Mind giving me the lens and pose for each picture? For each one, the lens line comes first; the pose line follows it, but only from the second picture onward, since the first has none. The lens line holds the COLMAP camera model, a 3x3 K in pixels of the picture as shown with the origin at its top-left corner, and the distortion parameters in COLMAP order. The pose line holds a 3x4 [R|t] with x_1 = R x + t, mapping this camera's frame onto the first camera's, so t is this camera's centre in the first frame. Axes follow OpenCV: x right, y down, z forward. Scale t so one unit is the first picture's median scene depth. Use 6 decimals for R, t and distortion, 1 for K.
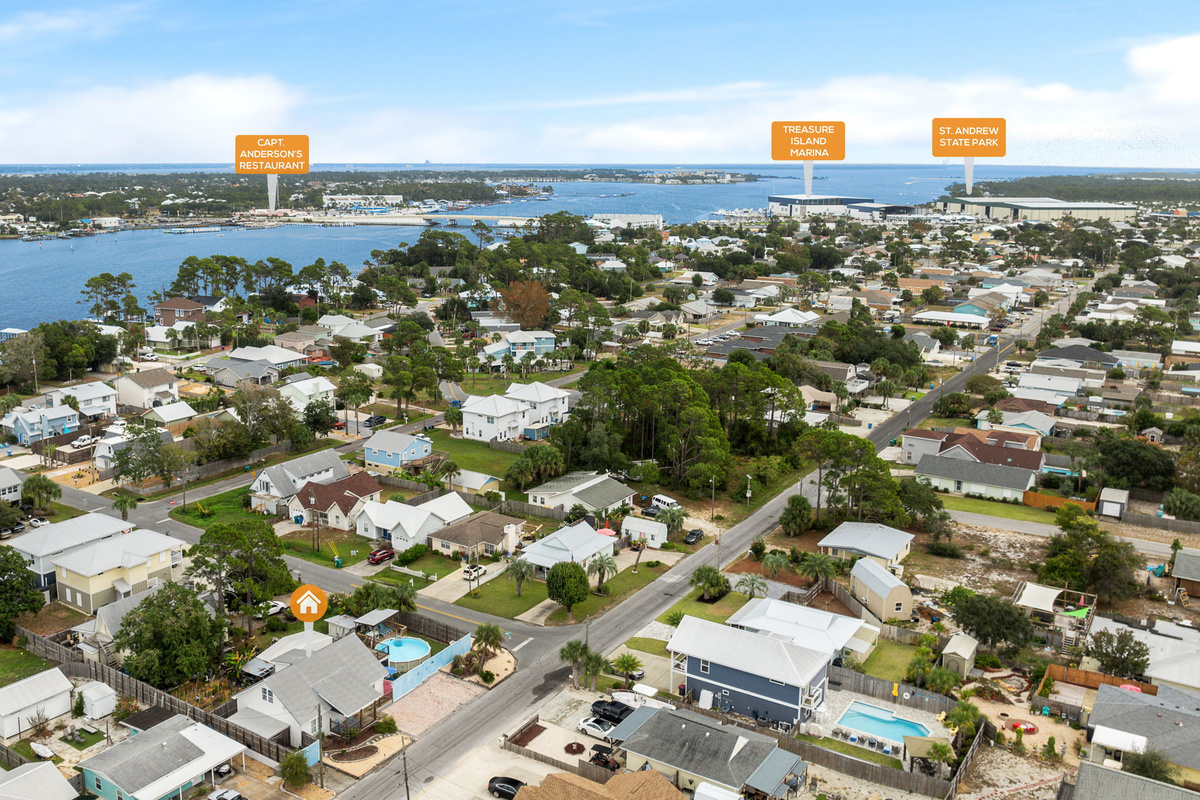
lens RADIAL K [[1024.6, 0, 590.7], [0, 1024.6, 391.6], [0, 0, 1]] dist [-0.014227, -0.026289]
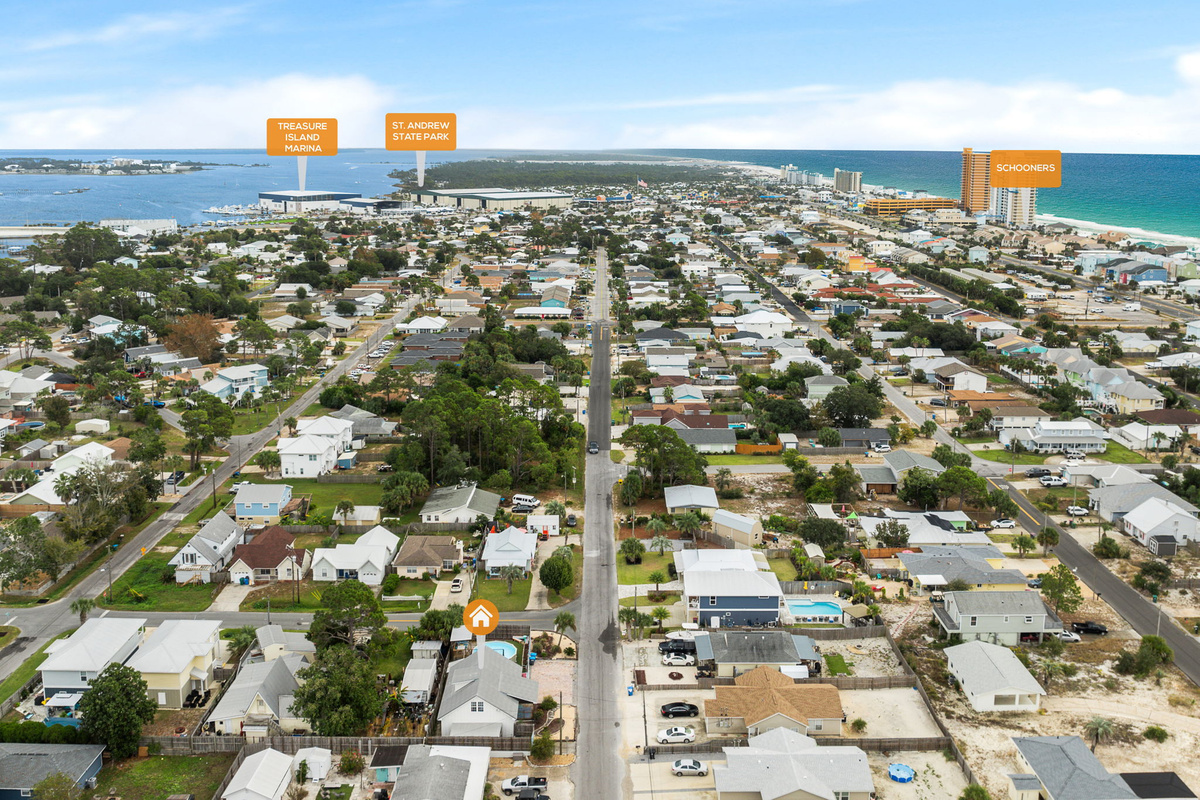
lens RADIAL K [[1024.6, 0, 599.0], [0, 1024.6, 399.9], [0, 0, 1]] dist [-0.014227, -0.026289]
pose [[0.814642, -0.134563, 0.564138, -0.345942], [0.112061, 0.990902, 0.074537, -0.060191], [-0.569035, 0.002497, 0.822309, -0.043645]]
